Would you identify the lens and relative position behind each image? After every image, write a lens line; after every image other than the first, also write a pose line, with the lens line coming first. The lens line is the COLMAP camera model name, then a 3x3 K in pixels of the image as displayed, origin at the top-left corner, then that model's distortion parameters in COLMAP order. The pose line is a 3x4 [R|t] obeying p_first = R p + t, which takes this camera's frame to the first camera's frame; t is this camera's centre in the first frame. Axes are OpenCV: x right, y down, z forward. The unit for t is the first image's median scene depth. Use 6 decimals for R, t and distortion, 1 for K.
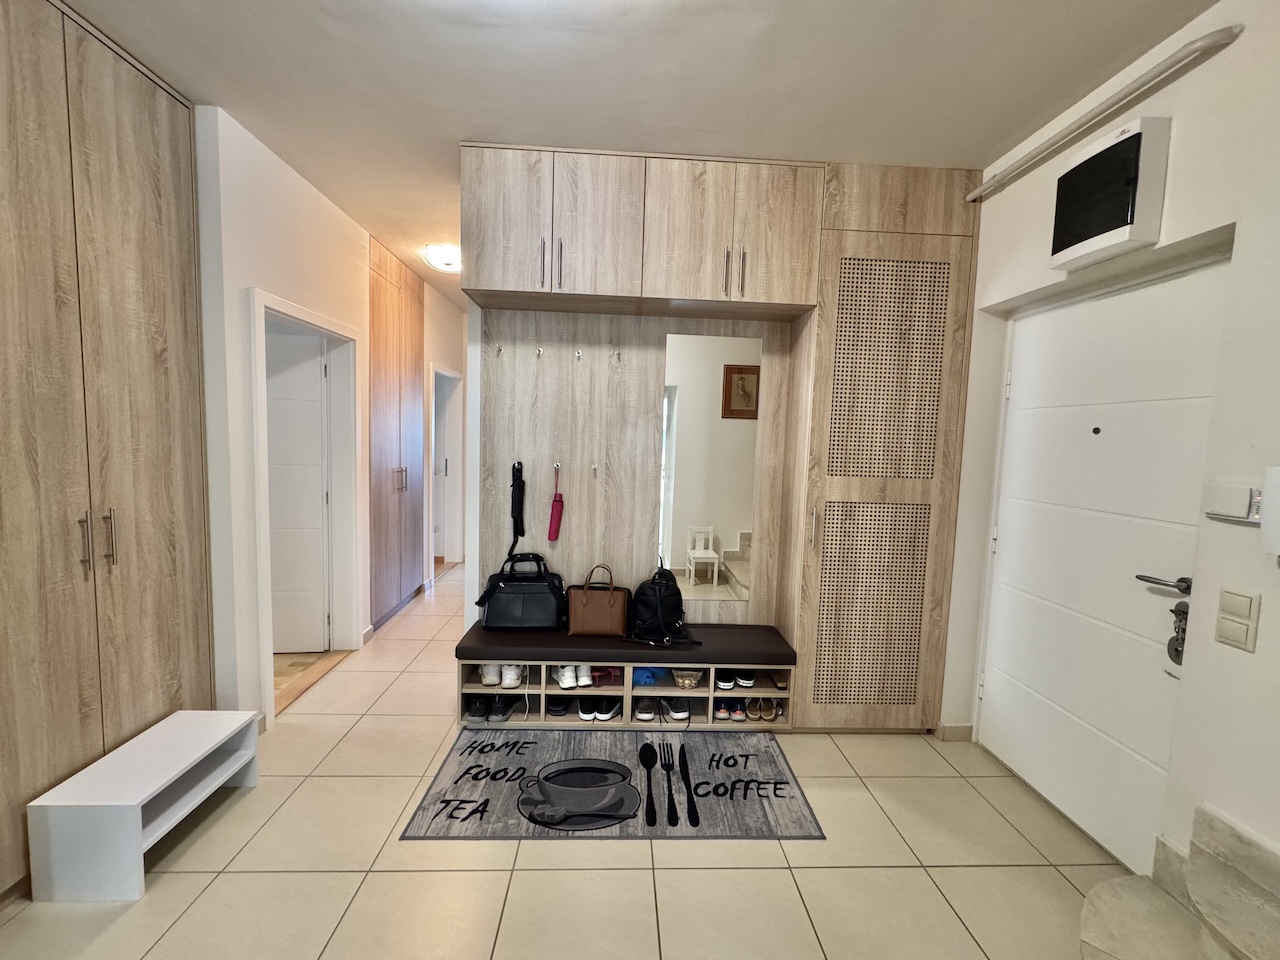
lens RADIAL K [[512.4, 0, 640.6], [0, 512.4, 479.5], [0, 0, 1]] dist [0.001458, 0.000848]
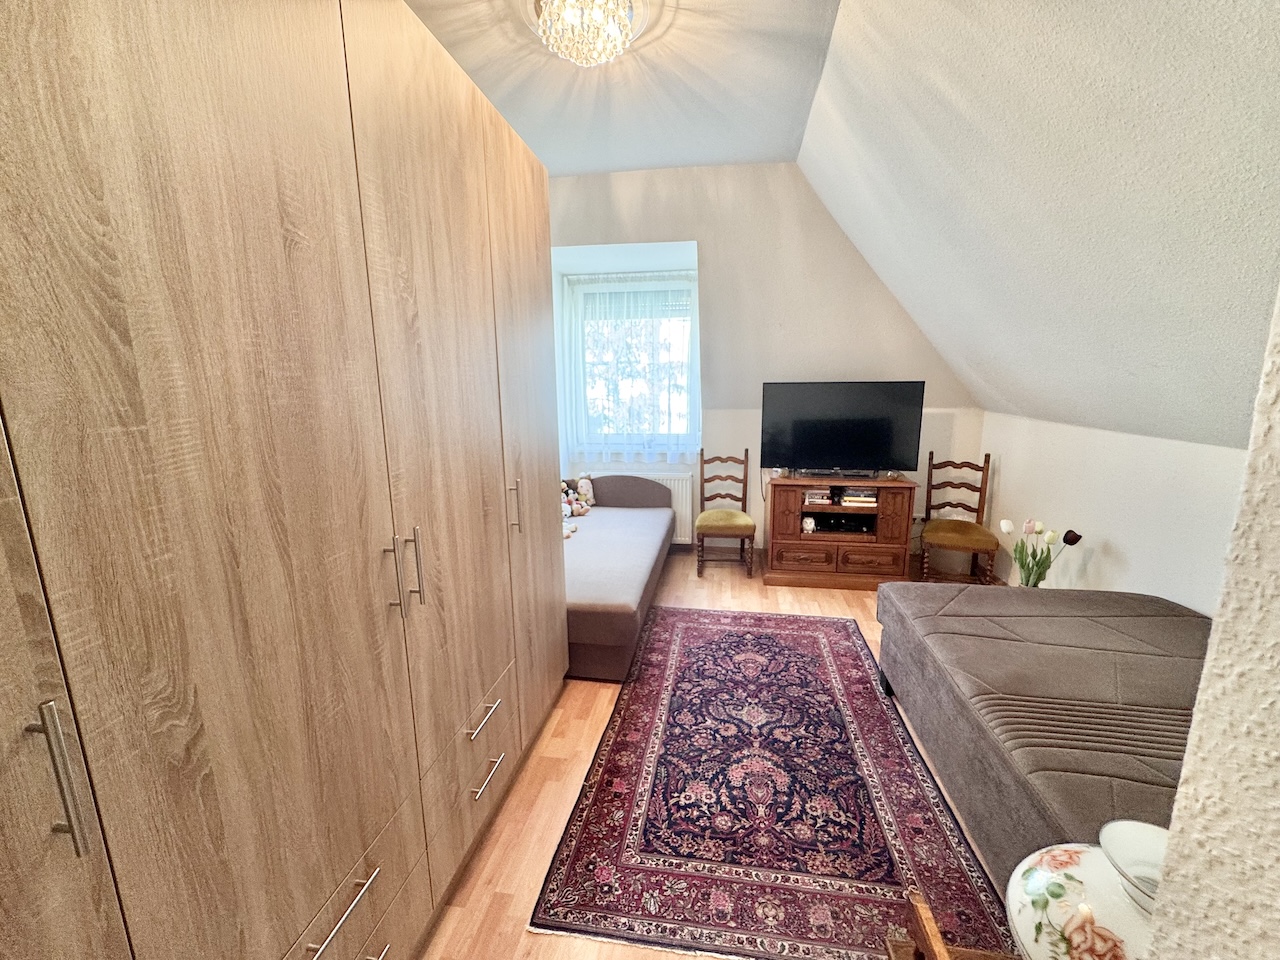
lens RADIAL K [[512.4, 0, 638.7], [0, 512.4, 478.2], [0, 0, 1]] dist [0.001458, 0.000848]
pose [[0.977248, 0.001667, -0.212094, -0.645329], [0.021123, 0.994233, 0.105143, -0.138756], [0.211047, -0.107231, 0.971577, 0.514340]]
